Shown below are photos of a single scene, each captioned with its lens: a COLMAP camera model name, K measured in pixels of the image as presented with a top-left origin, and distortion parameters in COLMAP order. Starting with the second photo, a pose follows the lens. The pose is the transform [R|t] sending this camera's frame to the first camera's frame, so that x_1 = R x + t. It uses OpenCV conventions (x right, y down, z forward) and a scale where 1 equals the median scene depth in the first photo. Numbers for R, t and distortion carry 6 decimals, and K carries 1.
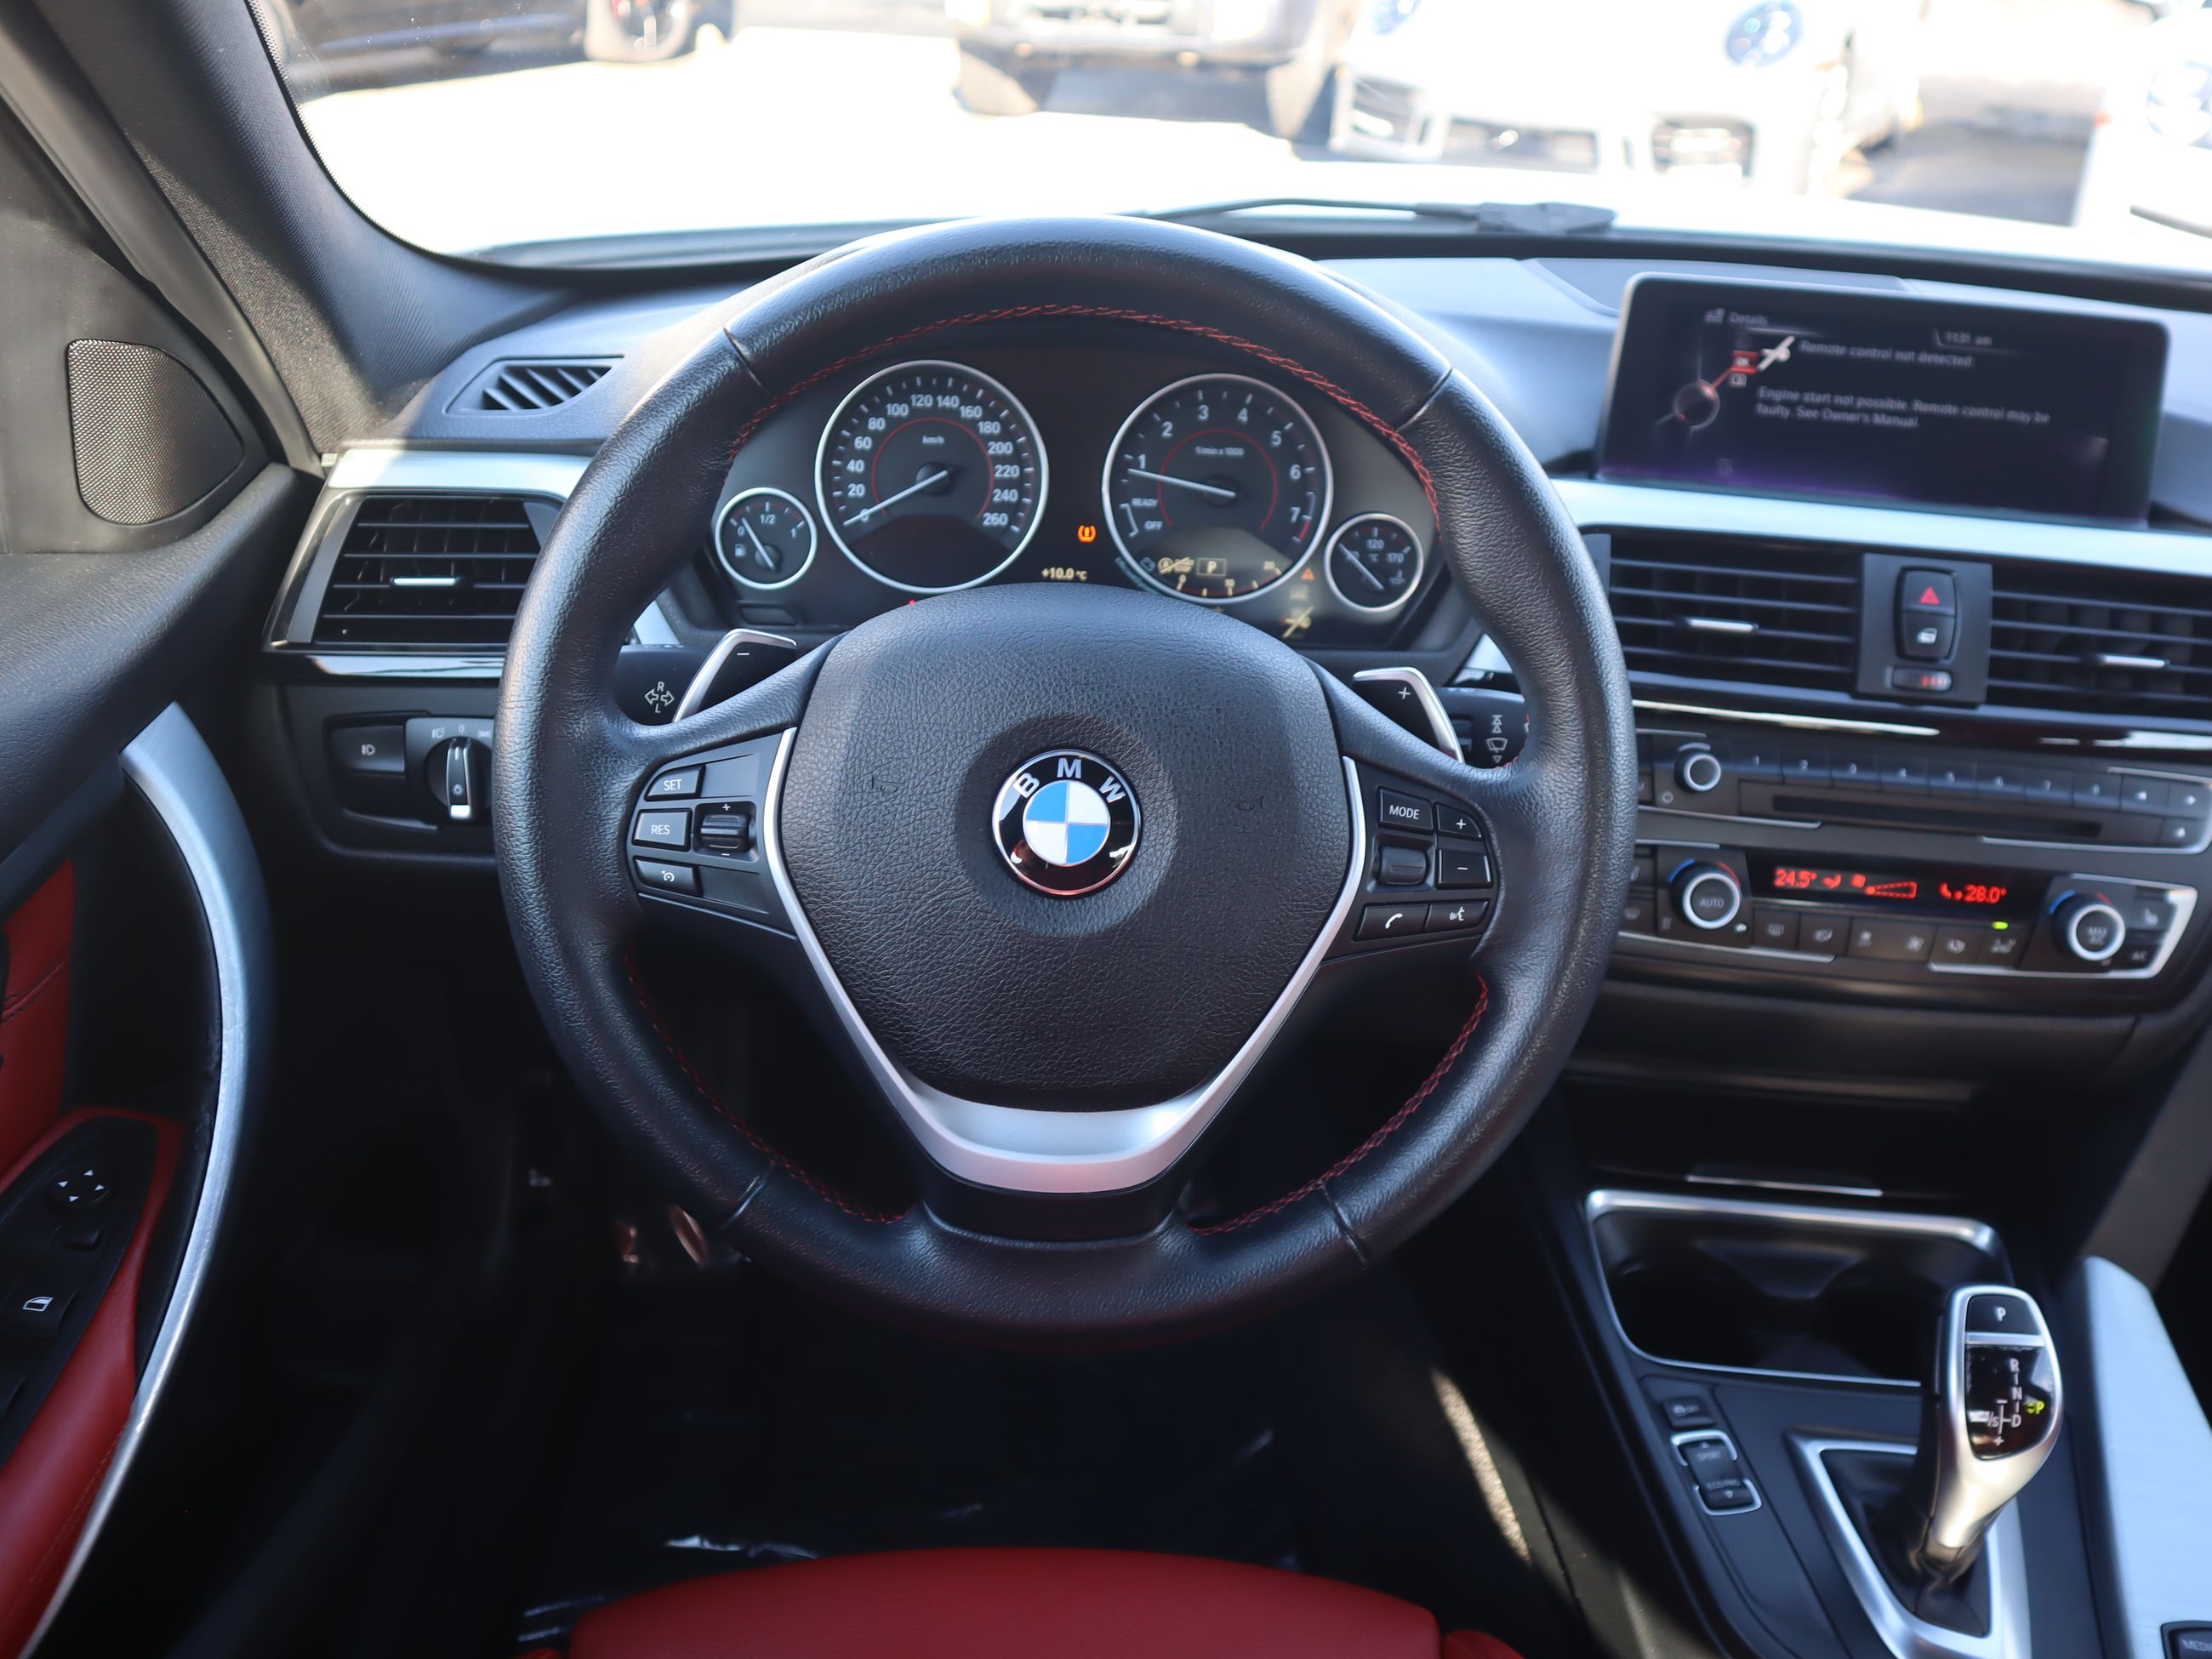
lens RADIAL K [[1733.7, 0, 1106.0], [0, 1733.7, 829.5], [0, 0, 1]] dist [-0.127691, 0.085505]
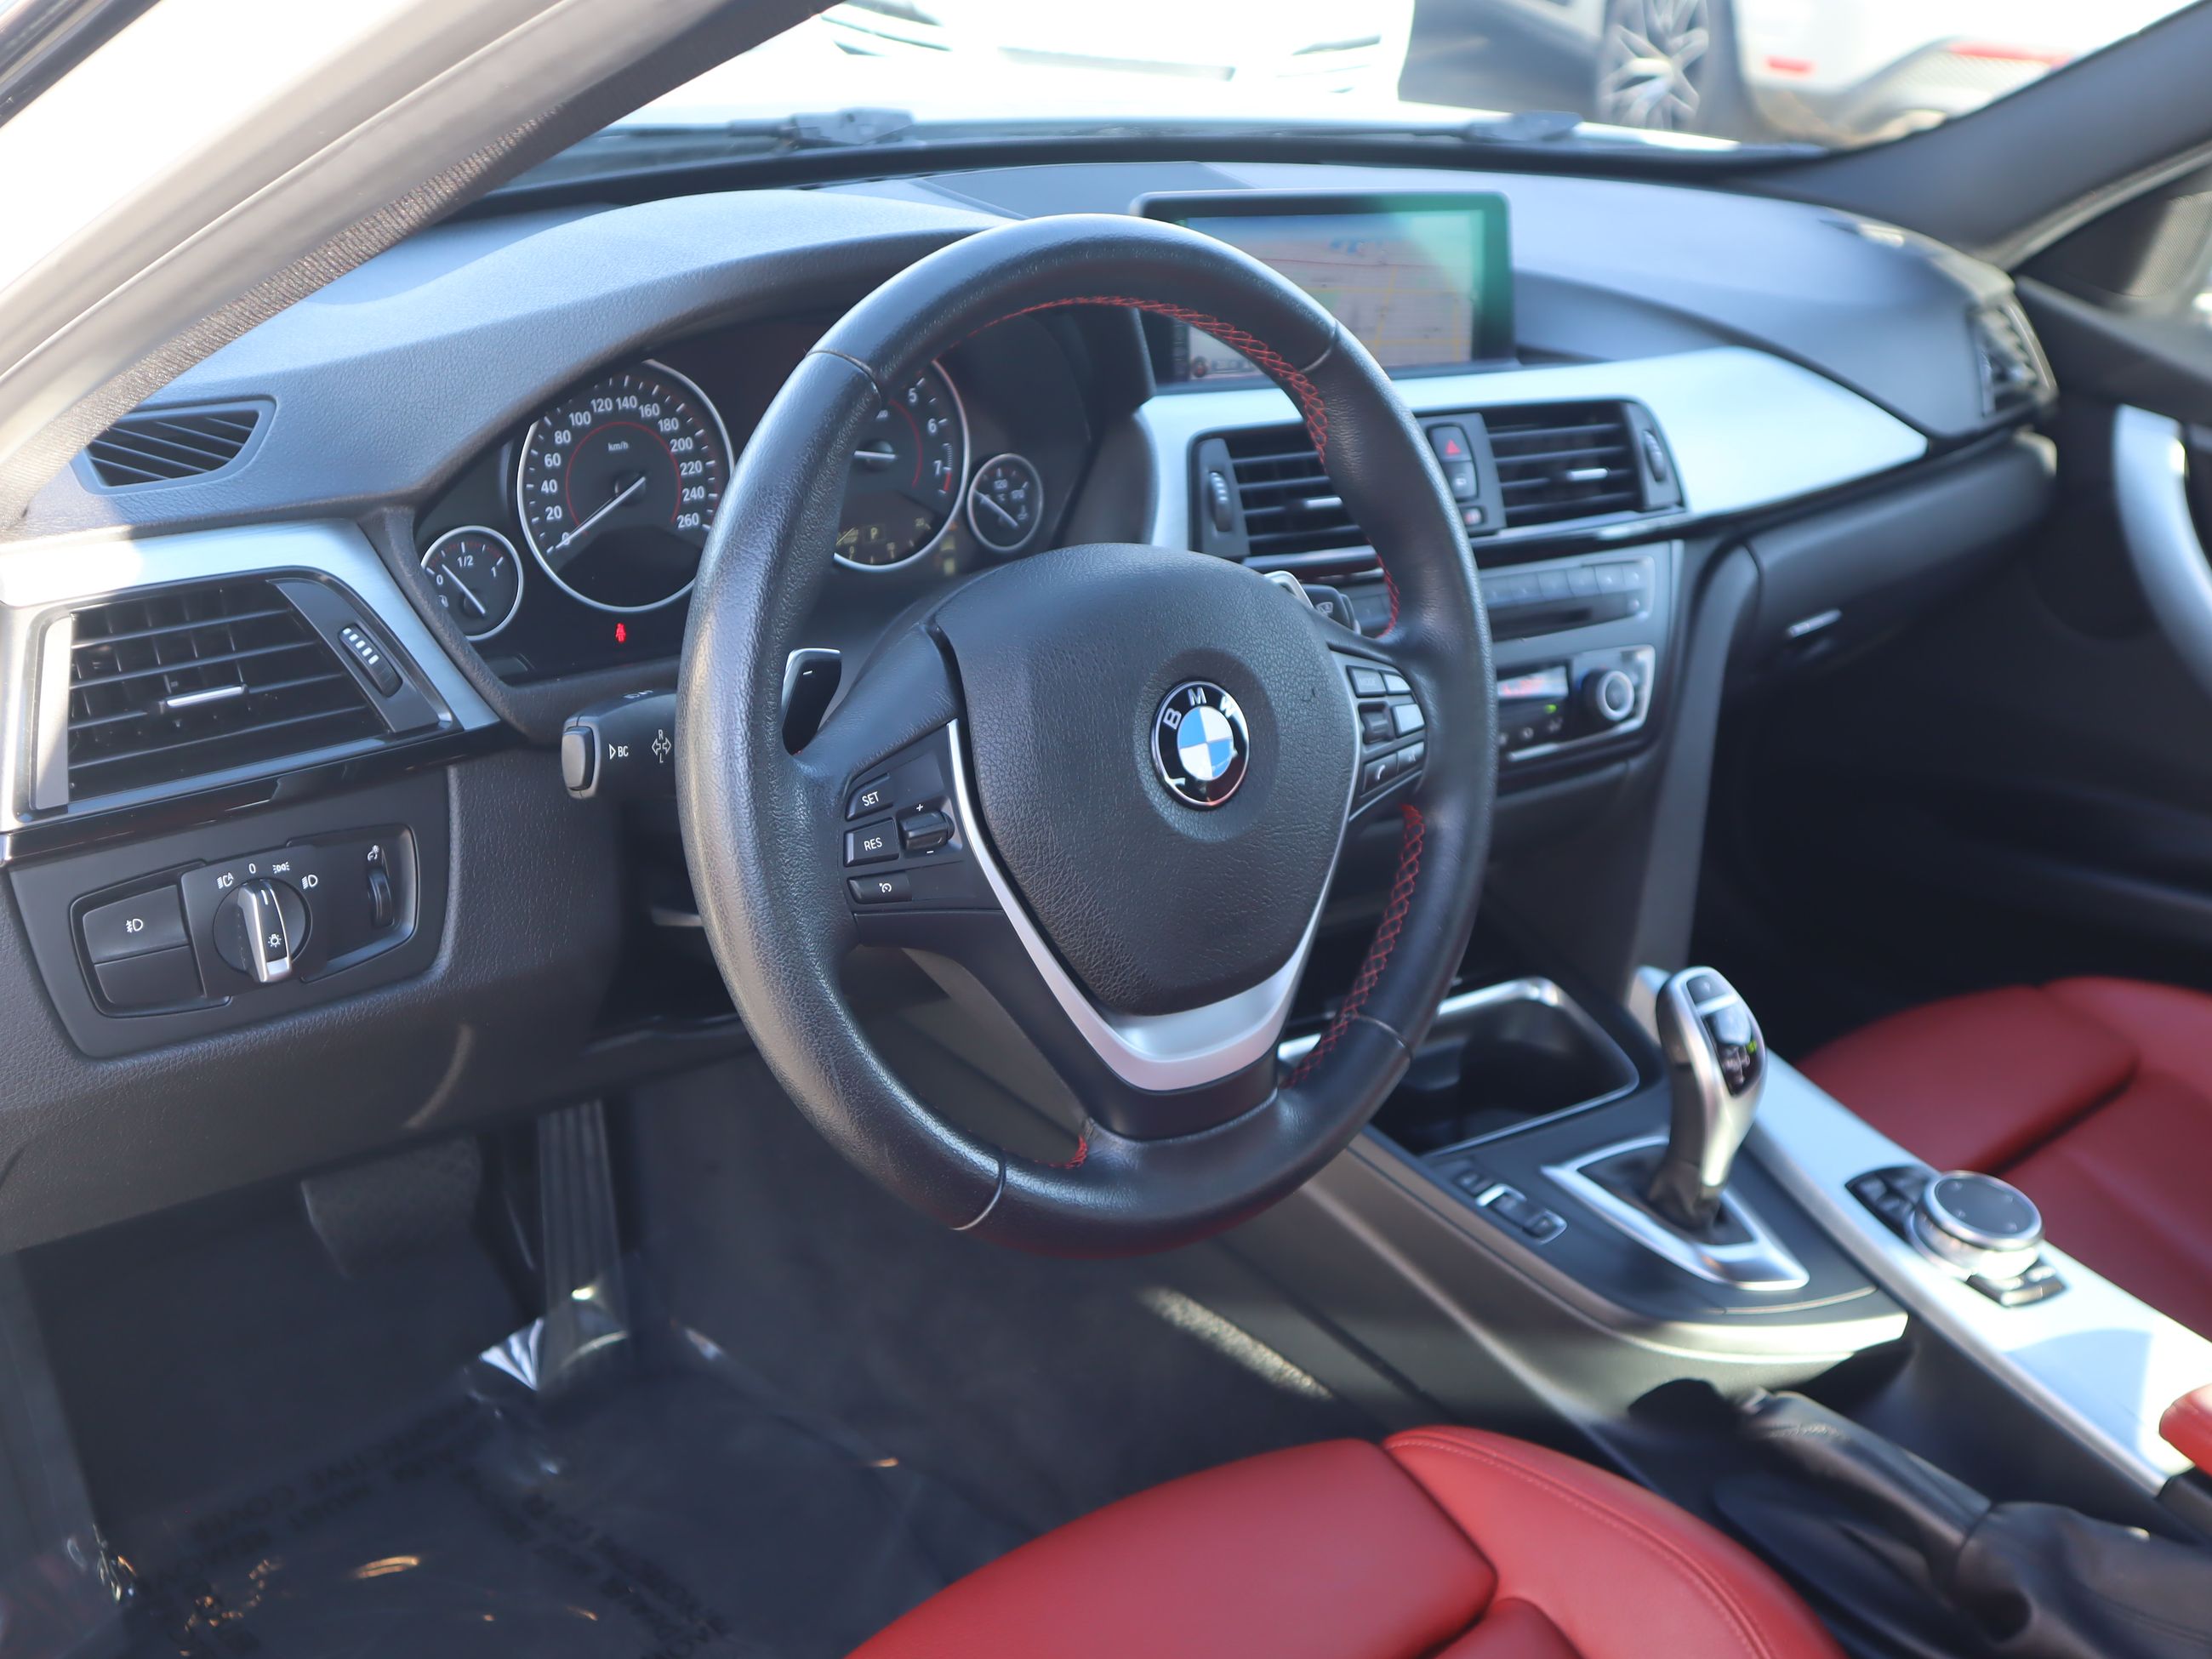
lens RADIAL K [[2425.4, 0, 1106.0], [0, 2425.4, 829.5], [0, 0, 1]] dist [-0.056782, 0.015052]
pose [[0.762311, -0.237442, 0.602082, -0.732017], [0.248745, 0.966308, 0.066138, -0.049585], [-0.597501, 0.099347, 0.795690, -0.162365]]
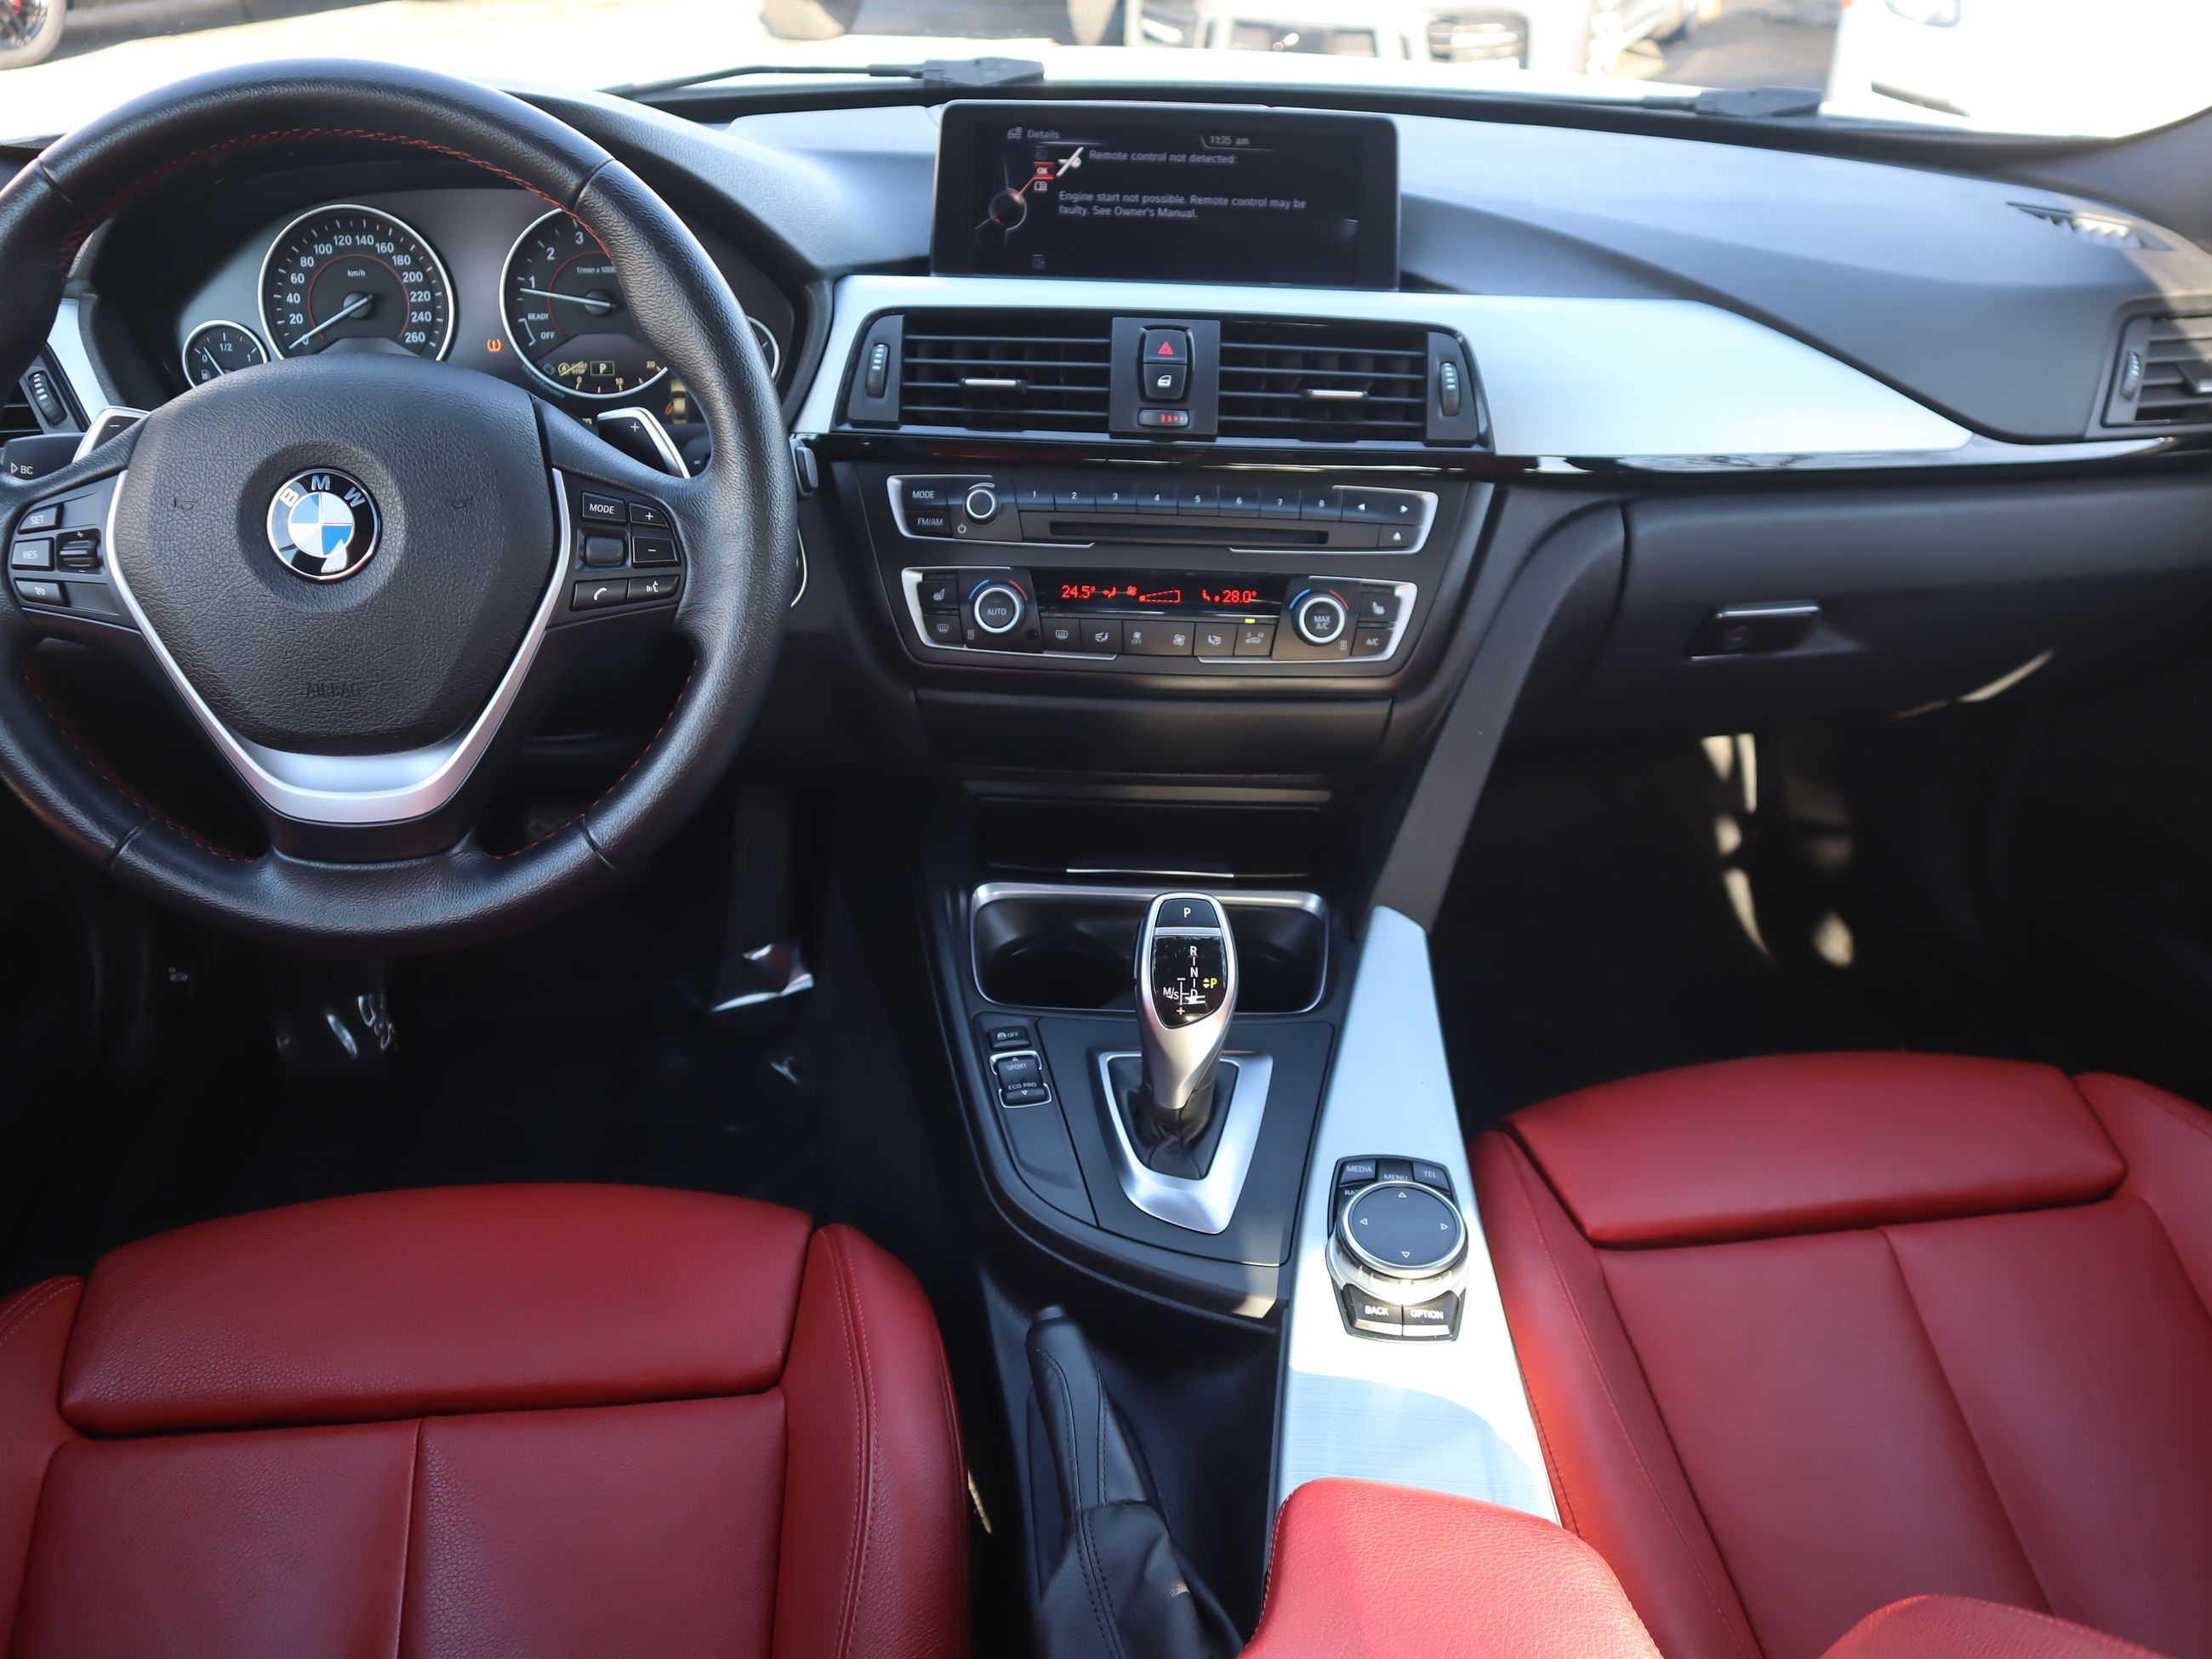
lens RADIAL K [[1733.7, 0, 1106.0], [0, 1733.7, 829.5], [0, 0, 1]] dist [-0.127691, 0.085505]
pose [[0.996696, -0.056037, 0.058796, 0.334488], [0.053602, 0.997670, 0.042208, 0.142042], [-0.061024, -0.038917, 0.997377, -0.222414]]
